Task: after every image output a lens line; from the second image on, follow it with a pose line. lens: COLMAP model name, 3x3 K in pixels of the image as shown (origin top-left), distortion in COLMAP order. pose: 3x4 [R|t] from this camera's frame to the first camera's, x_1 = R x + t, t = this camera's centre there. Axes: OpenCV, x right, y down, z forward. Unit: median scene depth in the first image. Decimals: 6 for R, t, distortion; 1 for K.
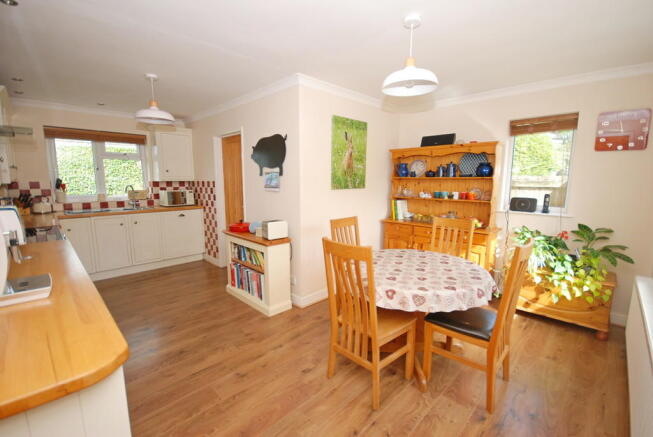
lens RADIAL K [[284.7, 0, 326.5], [0, 284.7, 218.5], [0, 0, 1]] dist [-0.000007, -0.000067]
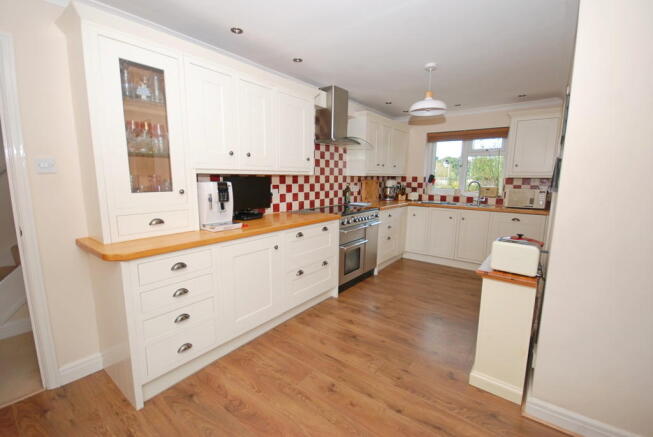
lens RADIAL K [[284.7, 0, 326.5], [0, 284.7, 218.5], [0, 0, 1]] dist [-0.000007, -0.000067]
pose [[0.137704, 0.147821, -0.979381, 0.249016], [-0.151343, 0.980330, 0.126685, -0.040776], [0.978843, 0.130777, 0.157367, 0.392369]]
